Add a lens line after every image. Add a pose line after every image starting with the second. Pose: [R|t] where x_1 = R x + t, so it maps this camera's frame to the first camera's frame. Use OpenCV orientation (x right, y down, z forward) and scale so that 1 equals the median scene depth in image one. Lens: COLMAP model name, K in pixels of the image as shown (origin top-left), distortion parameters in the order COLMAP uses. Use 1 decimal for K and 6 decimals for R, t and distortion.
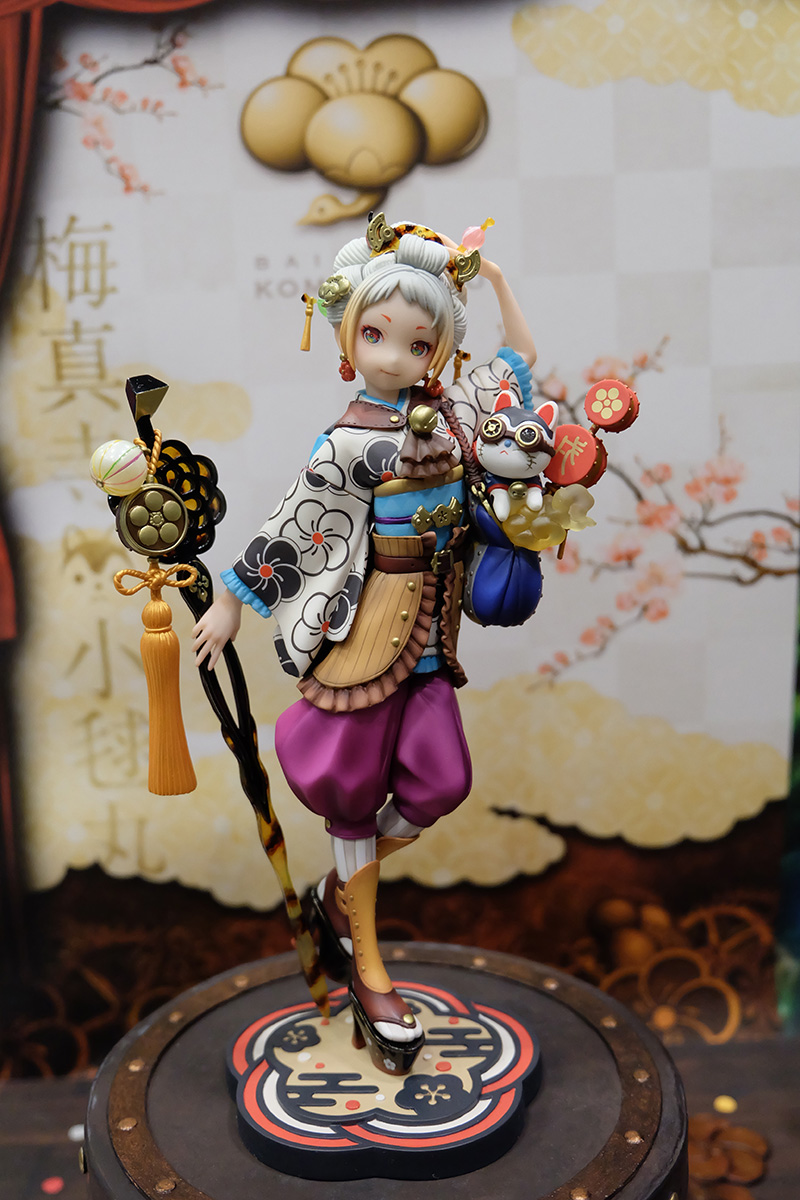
lens RADIAL K [[1134.7, 0, 400.8], [0, 1134.7, 576.9], [0, 0, 1]] dist [-0.005359, 0.000000]
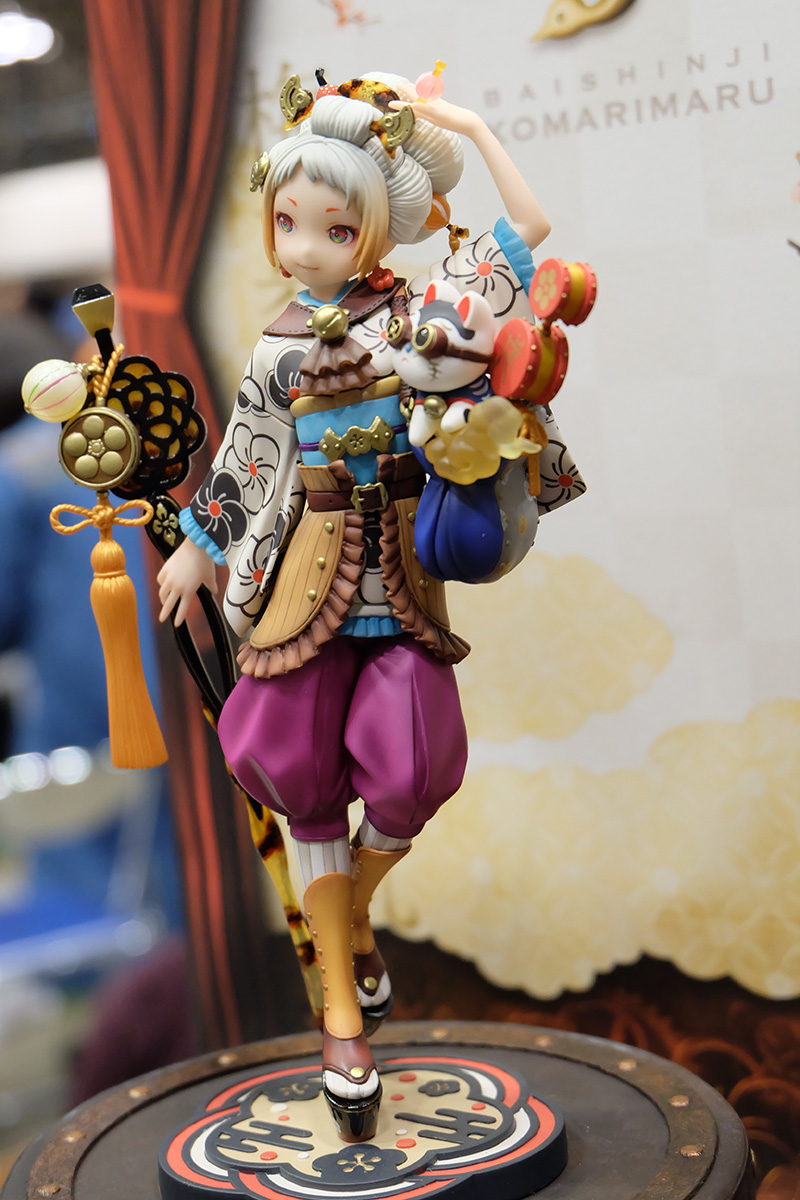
lens RADIAL K [[1956.8, 0, 383.6], [0, 1956.8, 540.5], [0, 0, 1]] dist [-0.029247, 0.000000]
pose [[0.848078, 0.014838, -0.529663, 0.773137], [-0.018491, 0.999828, -0.001599, 0.018950], [0.529548, 0.011150, 0.848207, -0.164754]]
